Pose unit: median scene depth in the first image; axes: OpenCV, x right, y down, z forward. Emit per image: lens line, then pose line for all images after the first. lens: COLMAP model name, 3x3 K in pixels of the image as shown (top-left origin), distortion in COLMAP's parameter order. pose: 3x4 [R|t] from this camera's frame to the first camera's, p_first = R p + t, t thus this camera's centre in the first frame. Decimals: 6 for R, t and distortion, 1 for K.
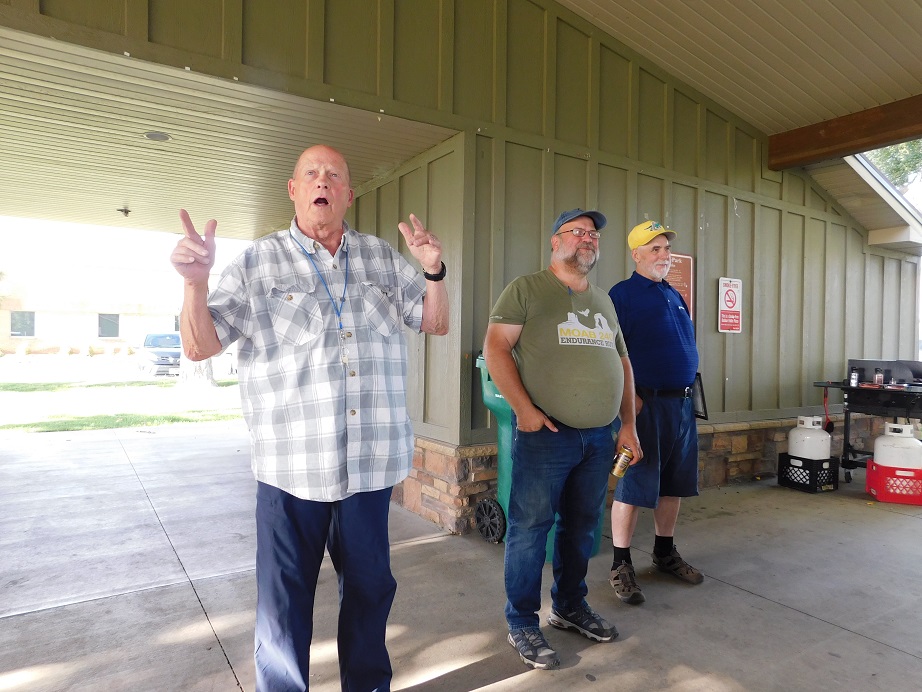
lens RADIAL K [[623.2, 0, 461.7], [0, 623.2, 343.6], [0, 0, 1]] dist [-0.052849, 0.056935]
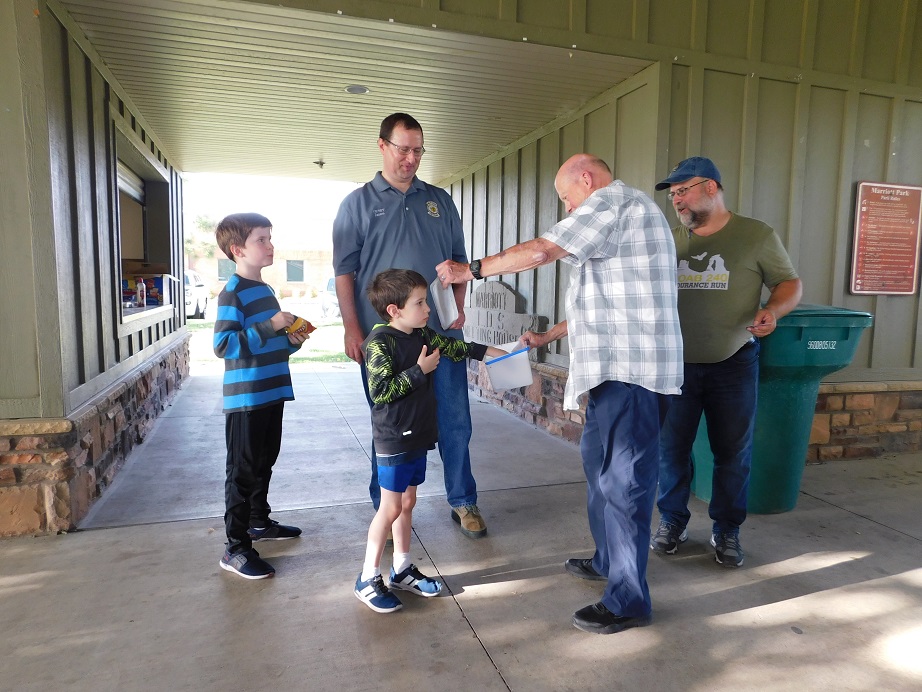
lens RADIAL K [[623.2, 0, 461.7], [0, 623.2, 343.6], [0, 0, 1]] dist [-0.052849, 0.056935]
pose [[0.967670, 0.026862, -0.250787, -0.035313], [-0.004642, 0.996041, 0.088776, 0.003732], [0.252179, -0.084741, 0.963963, -0.016426]]
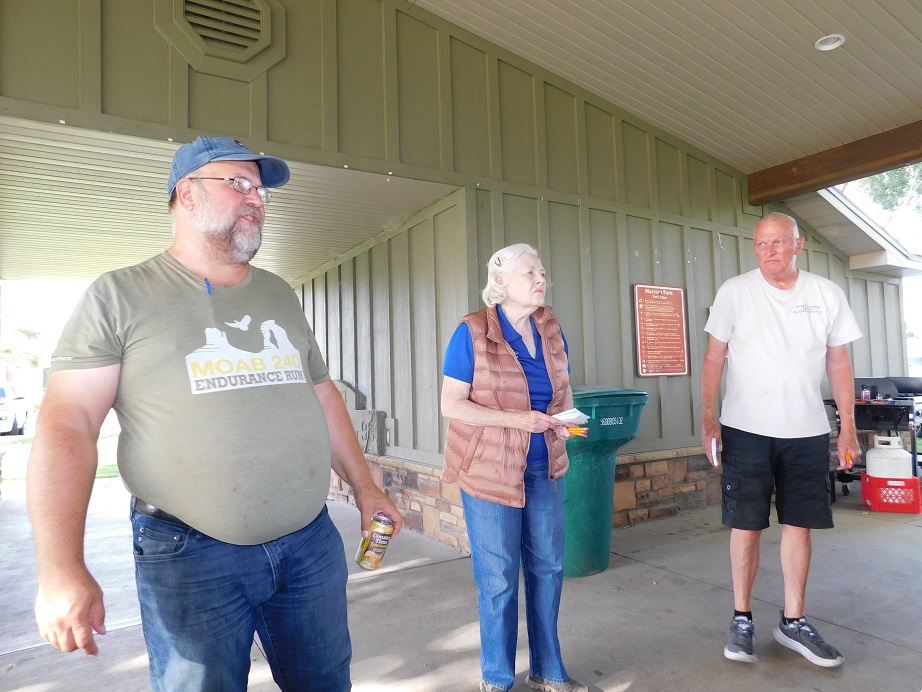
lens RADIAL K [[612.5, 0, 461.8], [0, 612.5, 342.8], [0, 0, 1]] dist [-0.064936, 0.051844]
pose [[0.998861, -0.044258, -0.017849, 0.005093], [0.043044, 0.997058, -0.063429, 0.004239], [0.020603, 0.062589, 0.997827, -0.062104]]
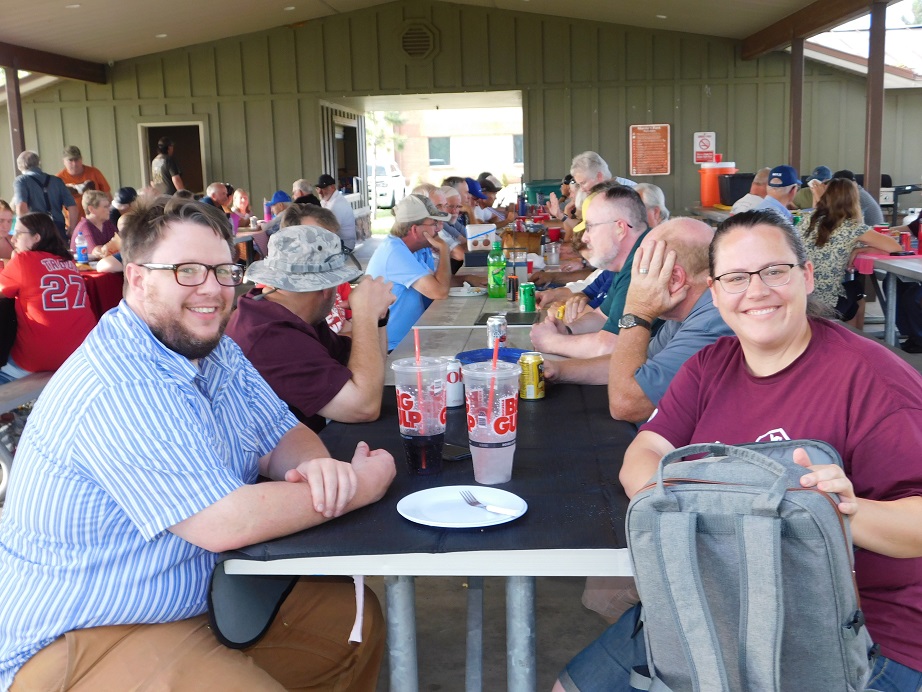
lens RADIAL K [[1066.8, 0, 413.9], [0, 1066.8, 344.8], [0, 0, 1]] dist [-0.026758, 0.039642]
pose [[0.787671, 0.065413, -0.612614, 1.993432], [0.042891, 0.986113, 0.160441, -0.037436], [0.614602, -0.152651, 0.773927, -2.306392]]
